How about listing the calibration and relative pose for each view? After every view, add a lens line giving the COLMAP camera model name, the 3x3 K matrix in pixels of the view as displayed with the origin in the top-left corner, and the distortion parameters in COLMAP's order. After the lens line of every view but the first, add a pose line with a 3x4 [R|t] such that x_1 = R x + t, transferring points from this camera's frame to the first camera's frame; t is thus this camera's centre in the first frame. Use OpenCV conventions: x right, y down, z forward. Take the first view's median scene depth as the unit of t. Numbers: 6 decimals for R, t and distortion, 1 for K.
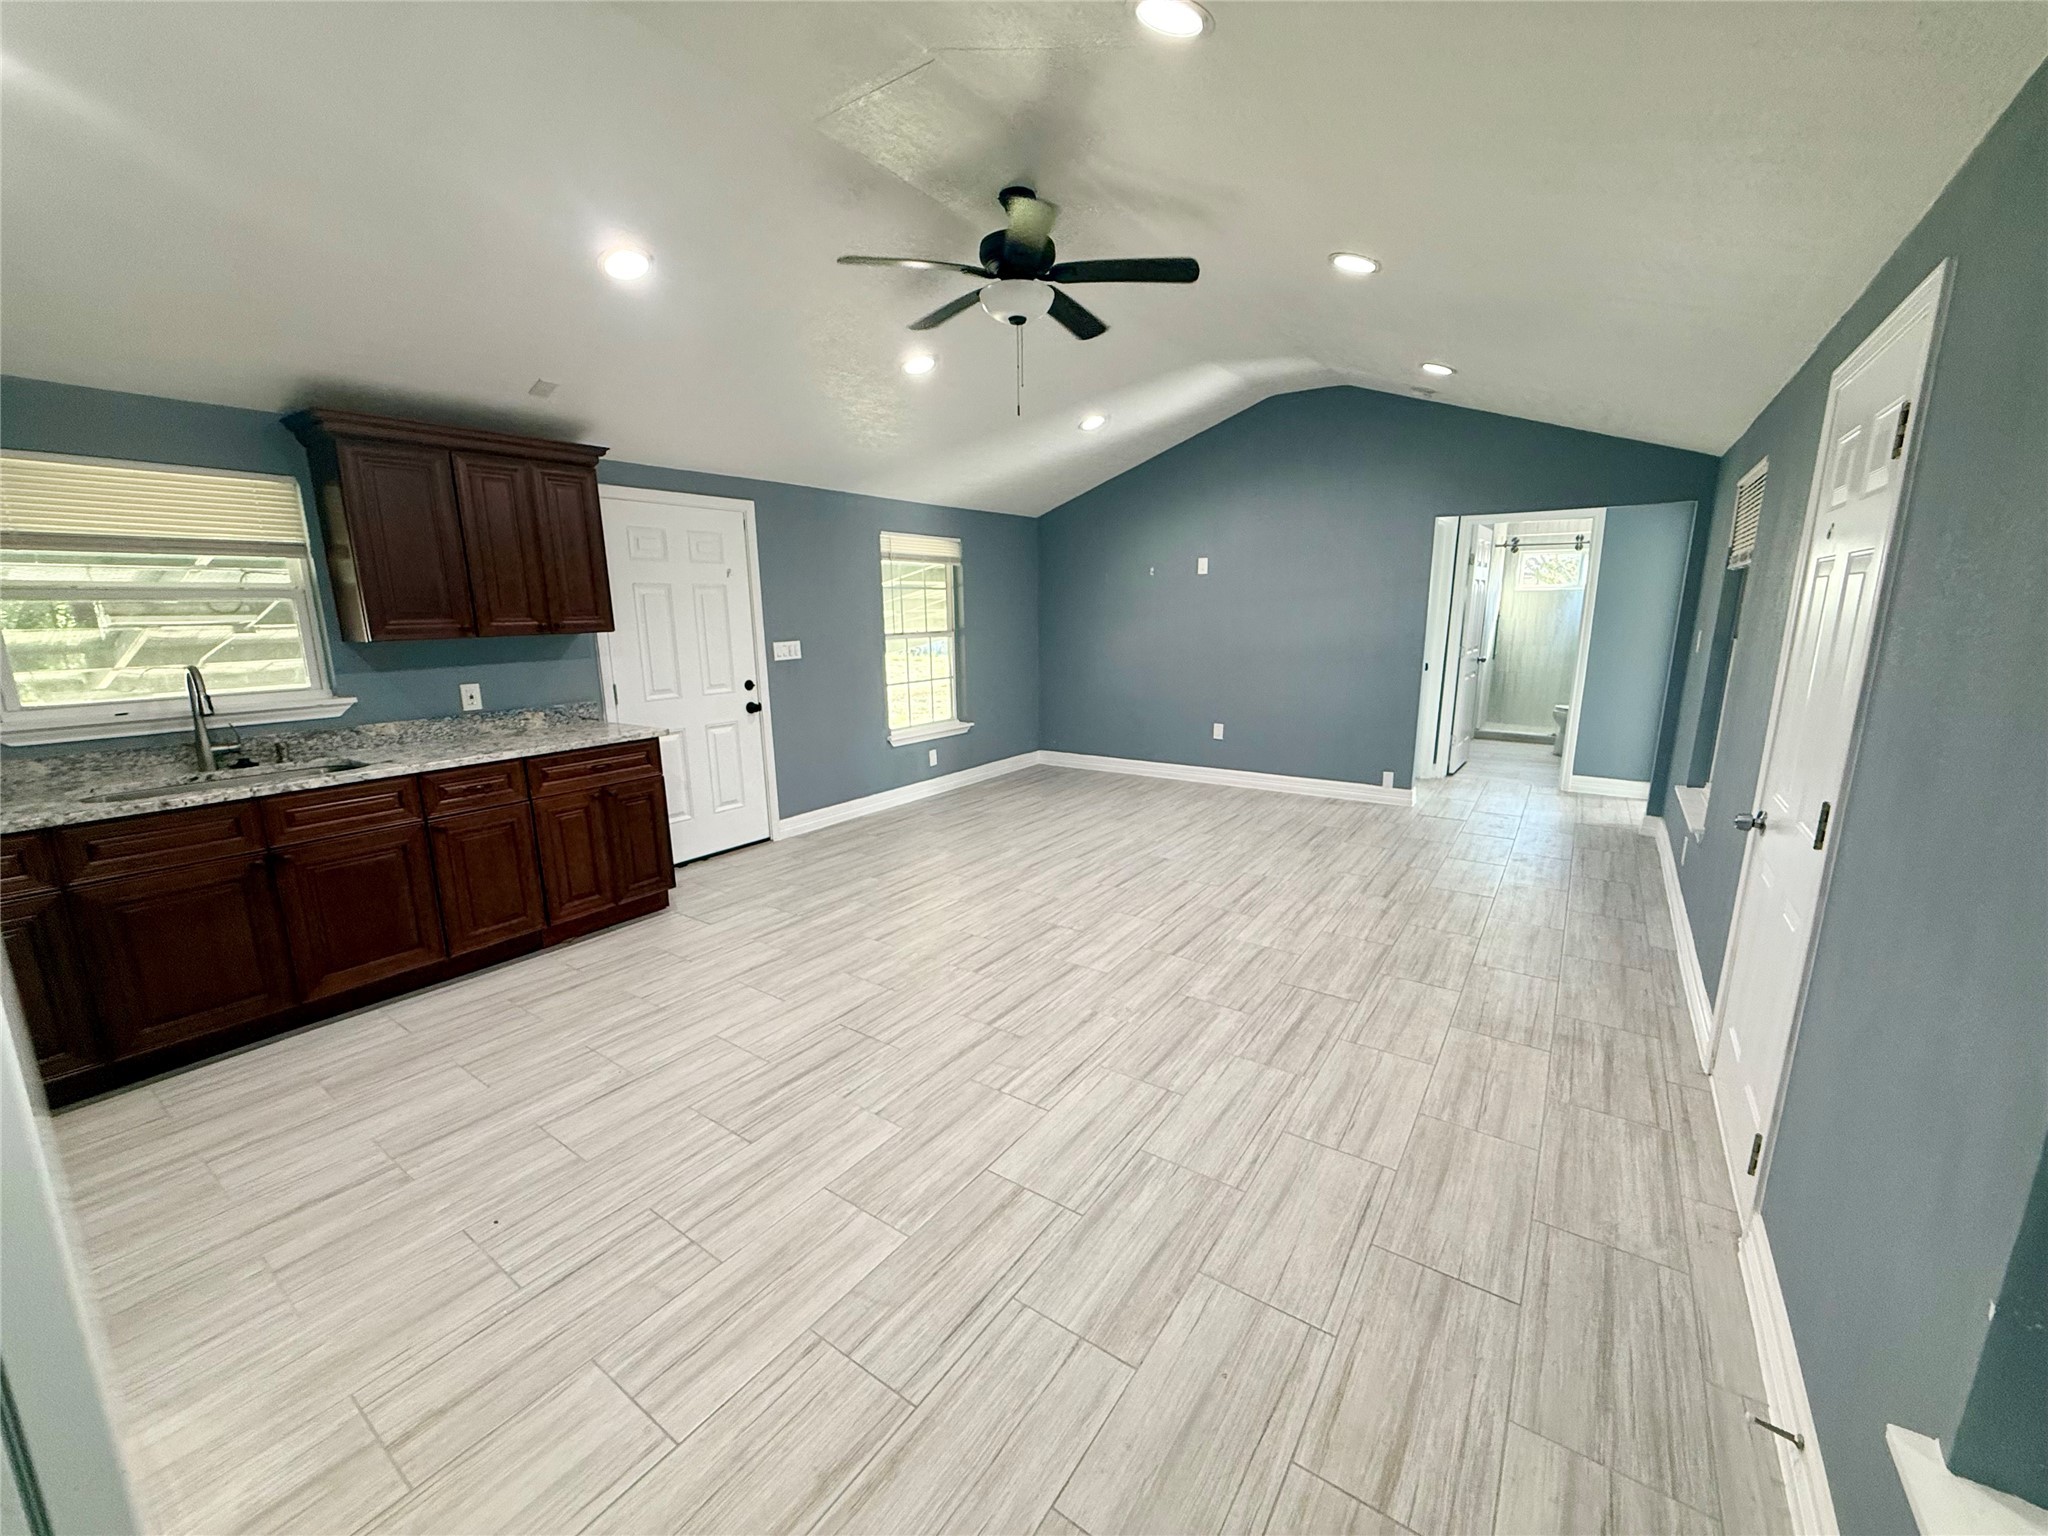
lens RADIAL K [[810.9, 0, 1015.8], [0, 810.9, 774.8], [0, 0, 1]] dist [0.001035, -0.000633]
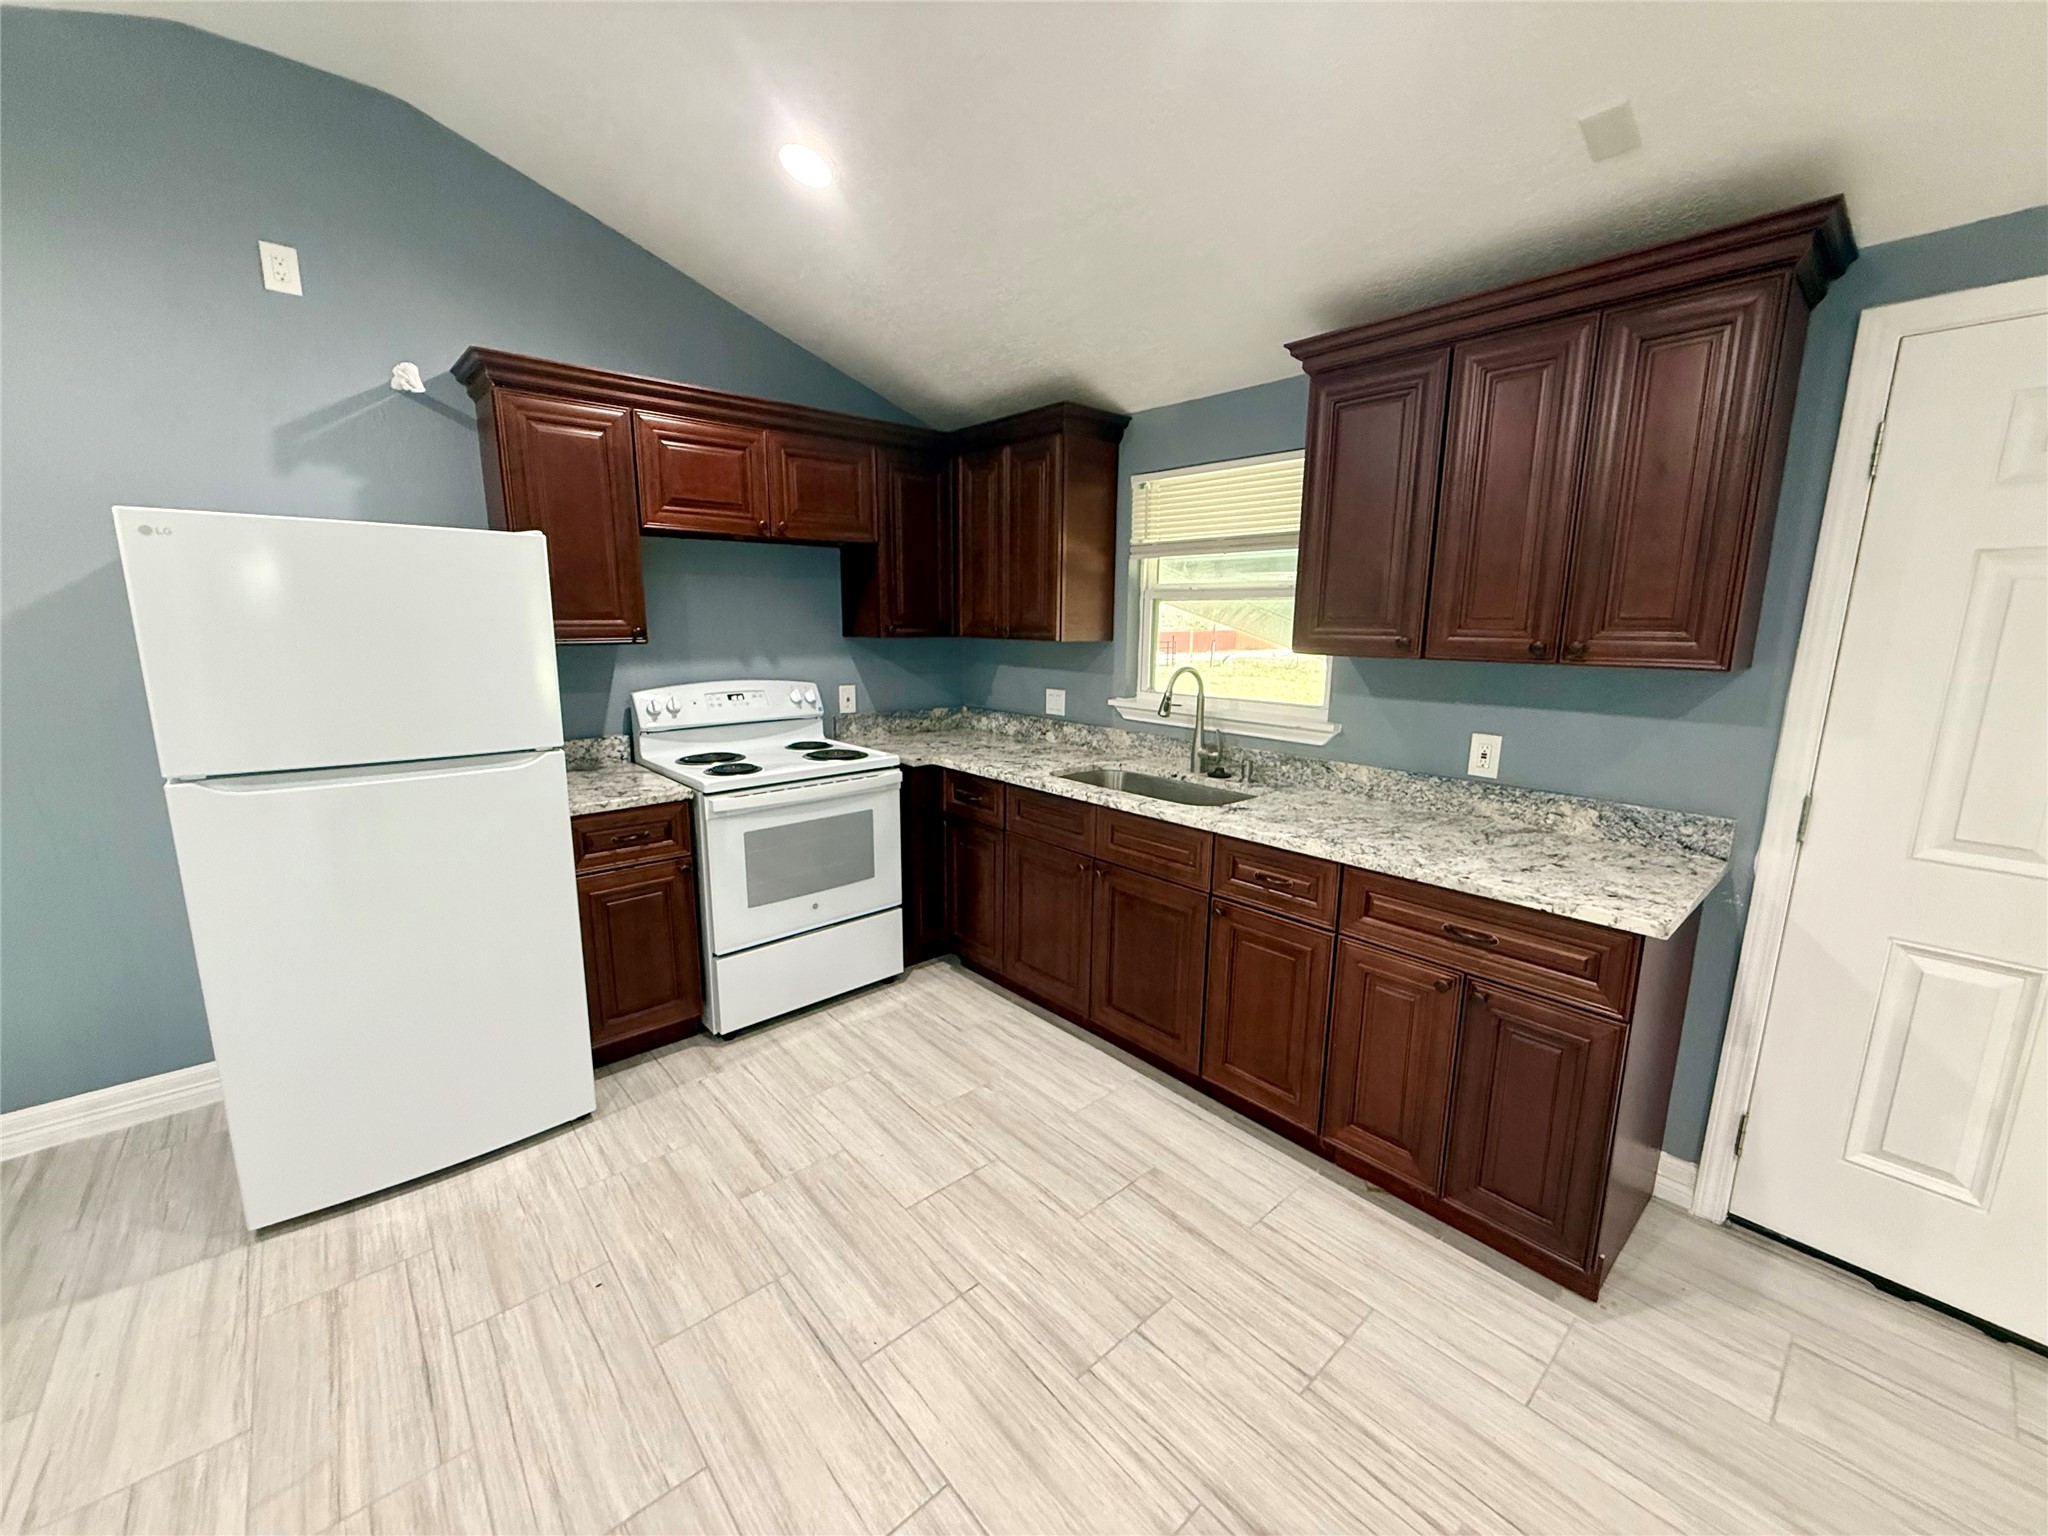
lens RADIAL K [[810.9, 0, 1023.1], [0, 810.9, 772.4], [0, 0, 1]] dist [0.001035, -0.000633]
pose [[-0.232421, 0.195915, -0.952679, -0.000190], [-0.201402, 0.948578, 0.244207, -0.195976], [0.951534, 0.248630, -0.181011, 0.935118]]
